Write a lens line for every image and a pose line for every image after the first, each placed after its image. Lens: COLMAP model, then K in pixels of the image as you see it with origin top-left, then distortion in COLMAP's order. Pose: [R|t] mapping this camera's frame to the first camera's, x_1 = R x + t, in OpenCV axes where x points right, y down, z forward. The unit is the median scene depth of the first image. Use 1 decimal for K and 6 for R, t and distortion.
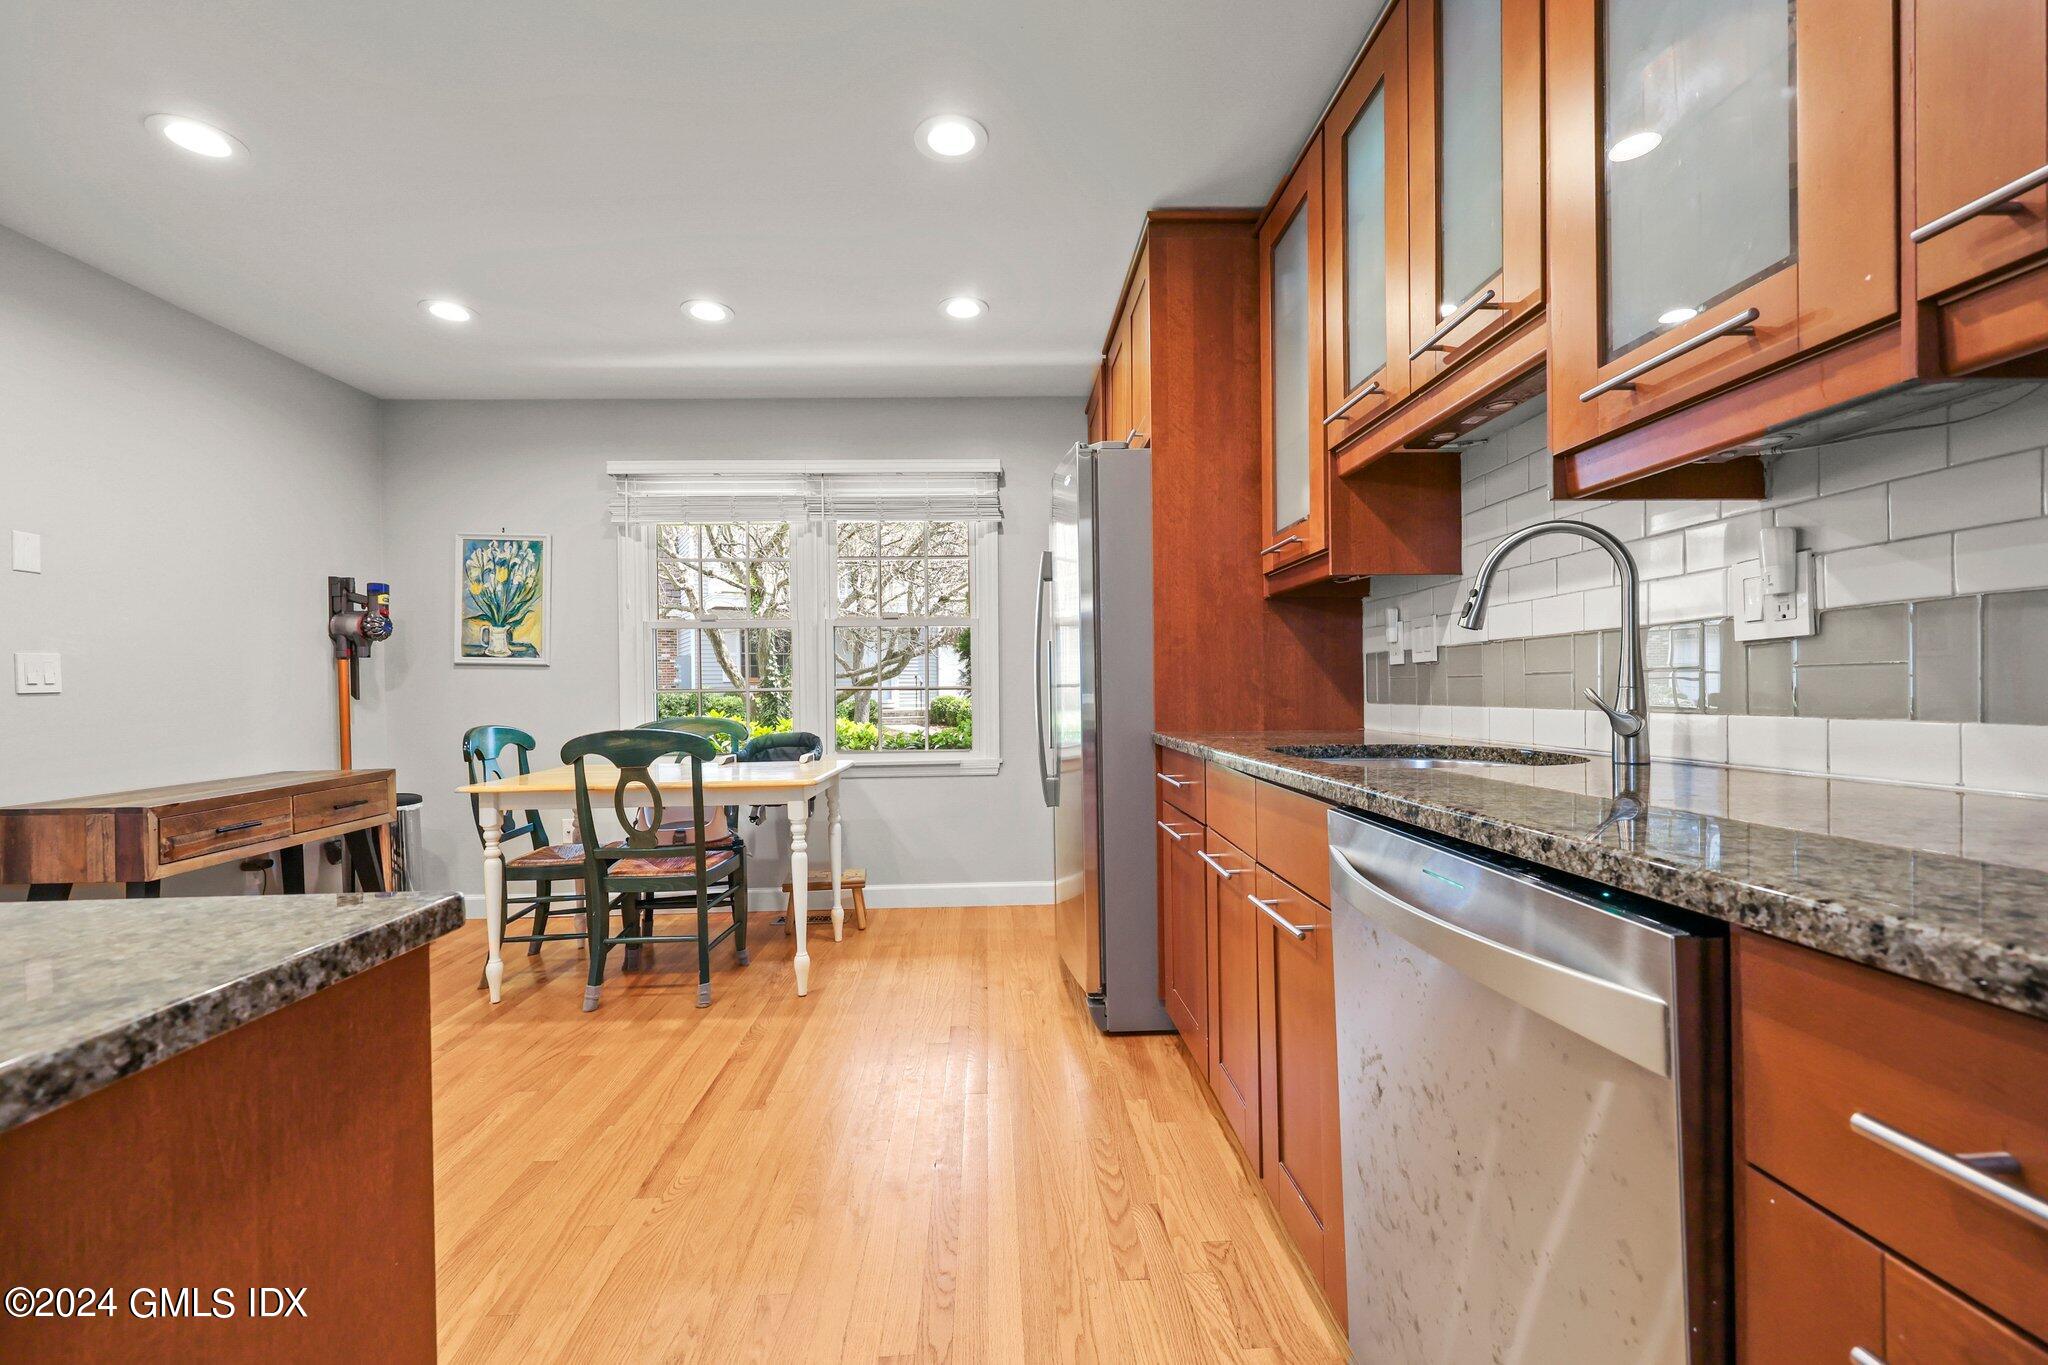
lens RADIAL K [[834.8, 0, 1007.2], [0, 834.8, 695.3], [0, 0, 1]] dist [-0.000836, 0.000592]
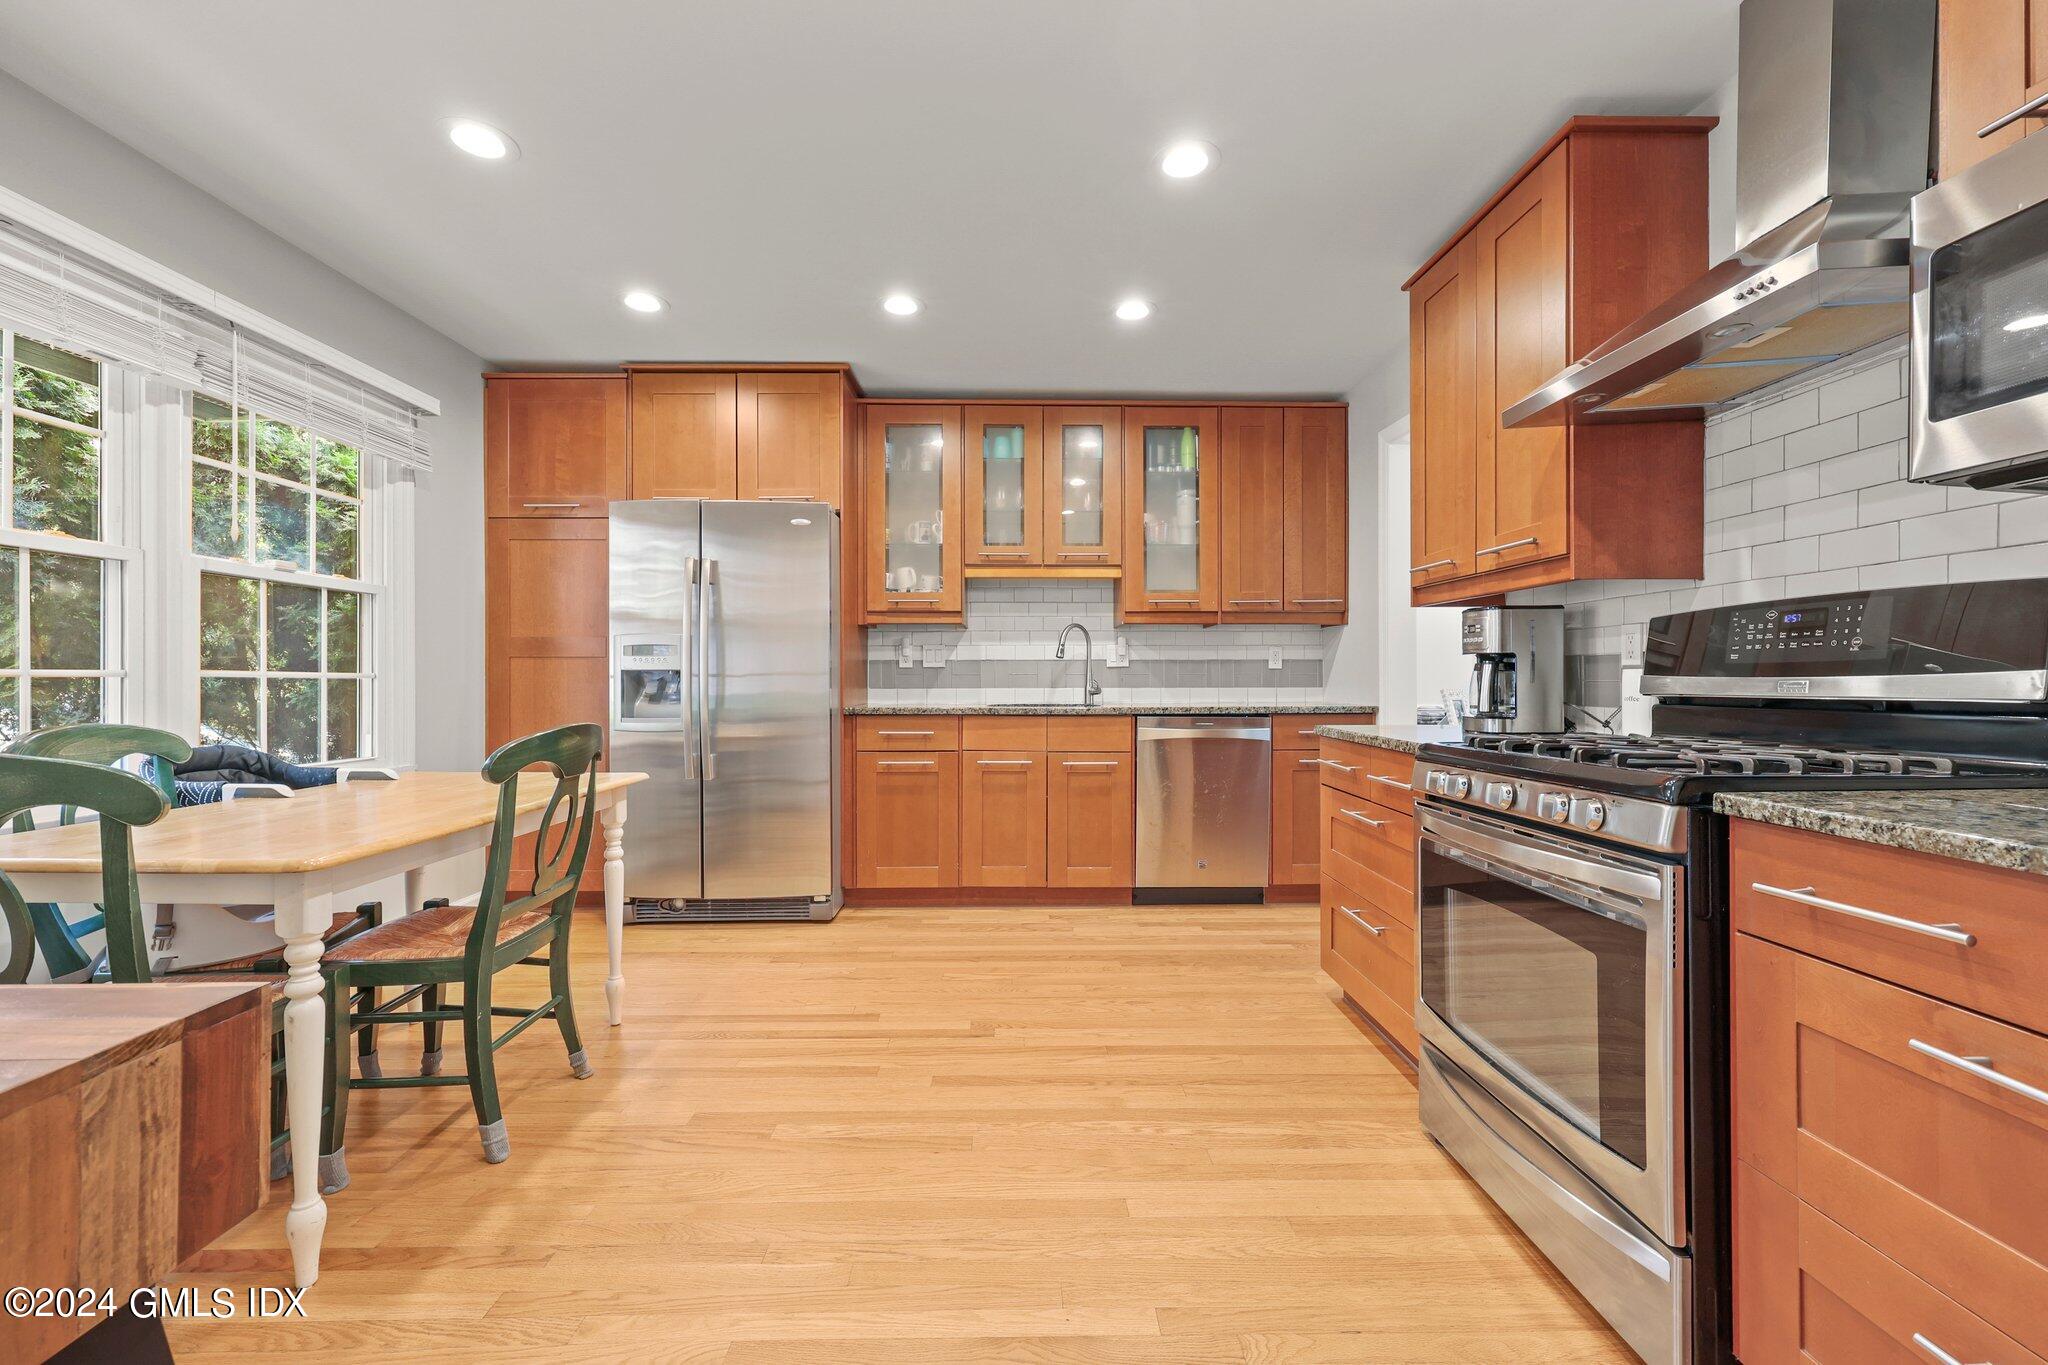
lens RADIAL K [[834.8, 0, 1031.8], [0, 834.8, 675.5], [0, 0, 1]] dist [-0.000836, 0.000592]
pose [[0.003964, 0.017744, 0.999835, -0.819909], [0.007696, 0.999812, -0.017774, 0.009688], [-0.999963, 0.007765, 0.003826, 0.408292]]
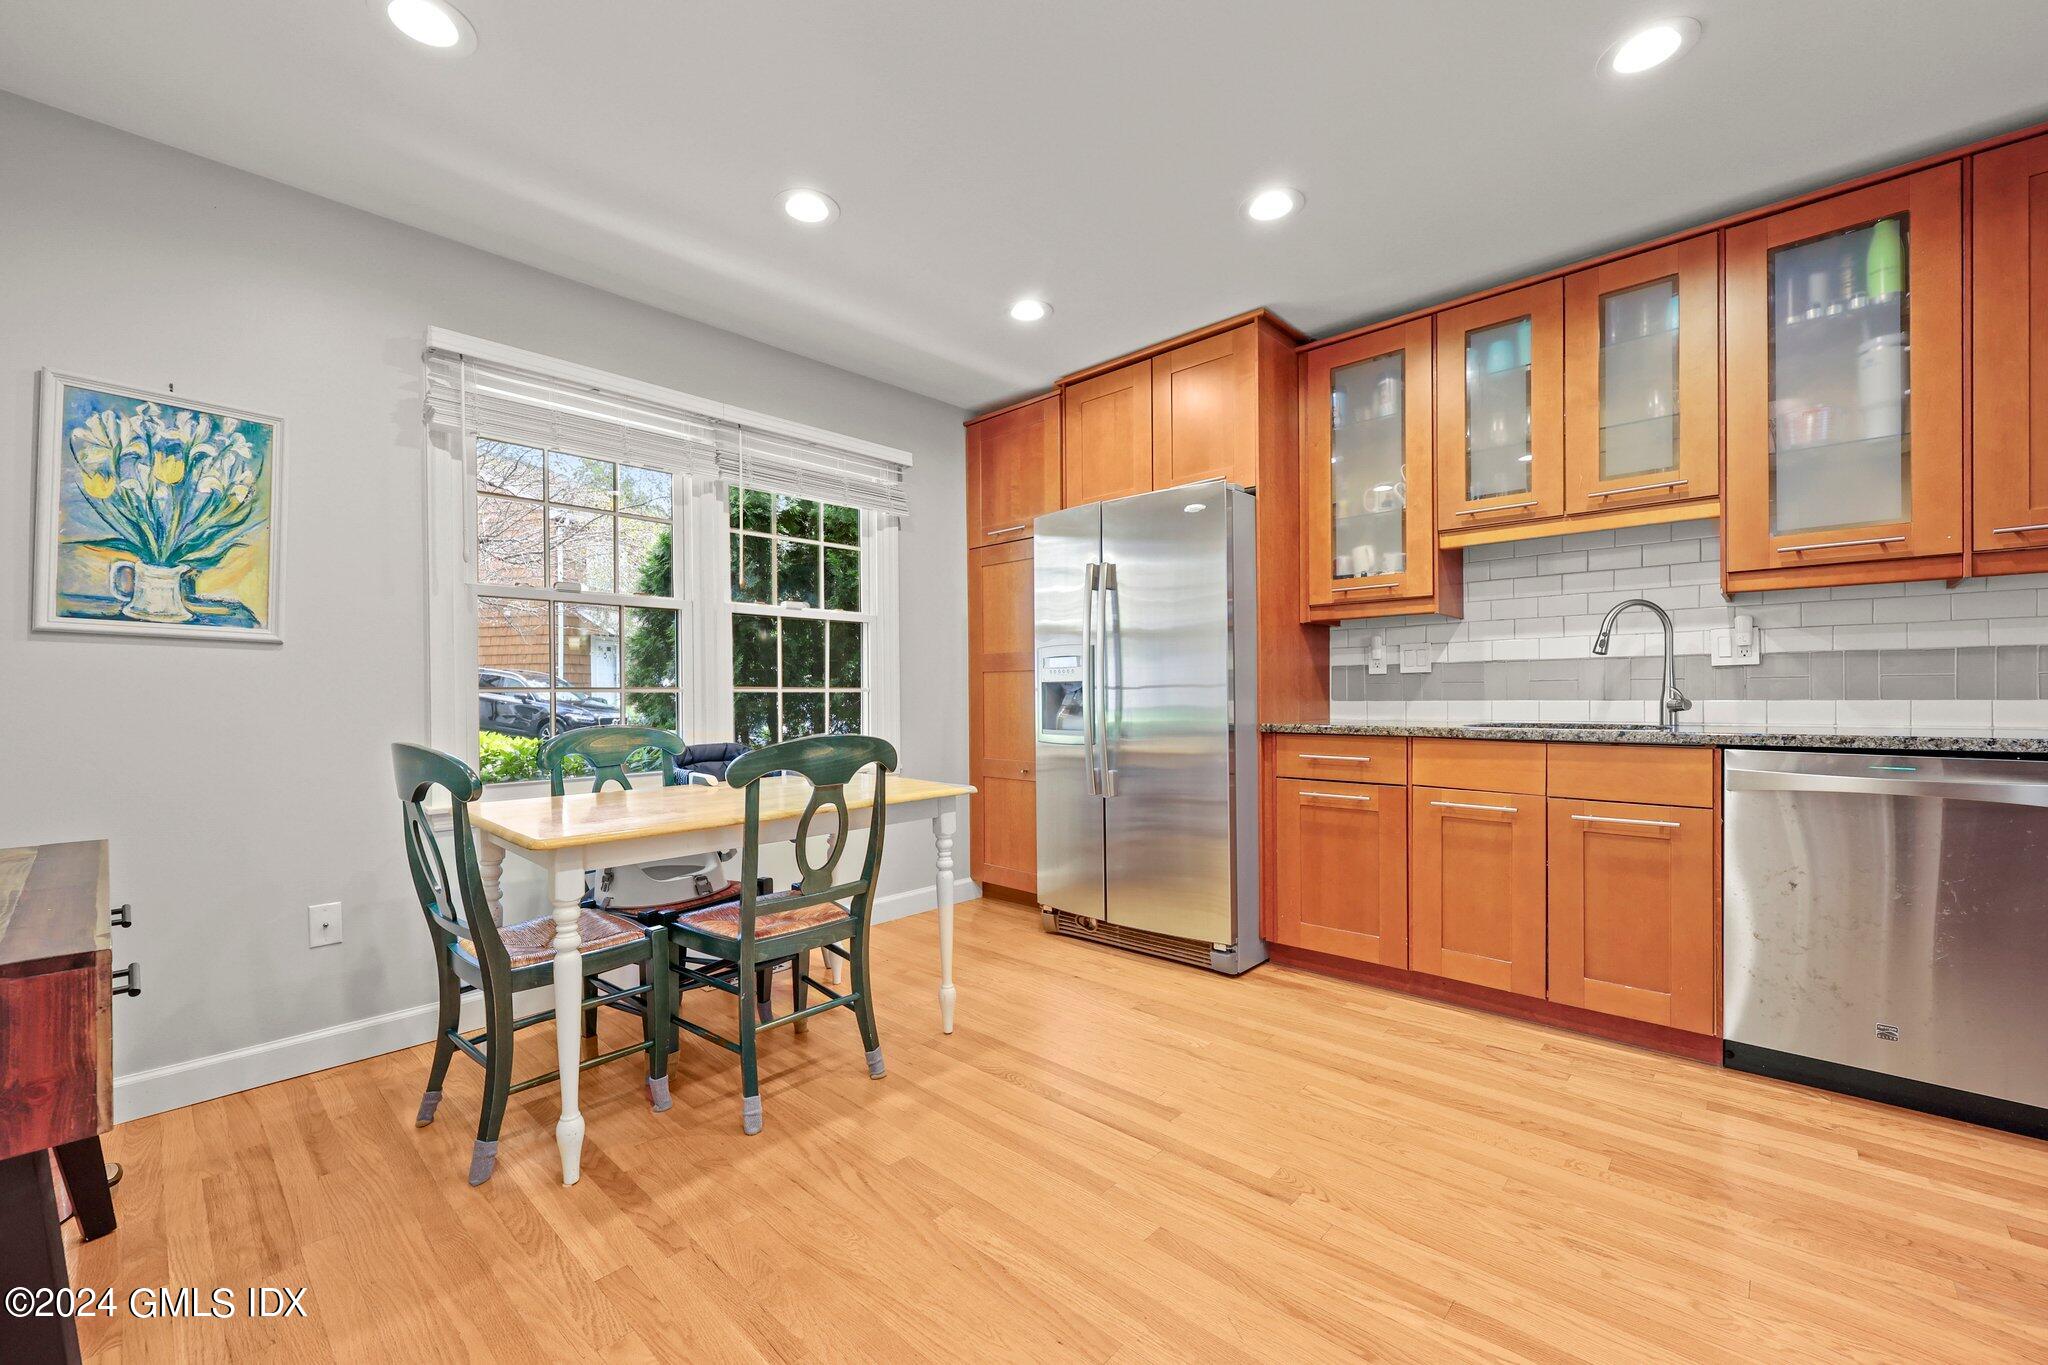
lens RADIAL K [[834.8, 0, 1011.6], [0, 834.8, 699.0], [0, 0, 1]] dist [-0.000836, 0.000592]
pose [[0.707963, 0.002754, 0.706244, -0.601166], [0.003695, 0.999964, -0.007604, 0.009419], [-0.706240, 0.007993, 0.707927, 0.236669]]
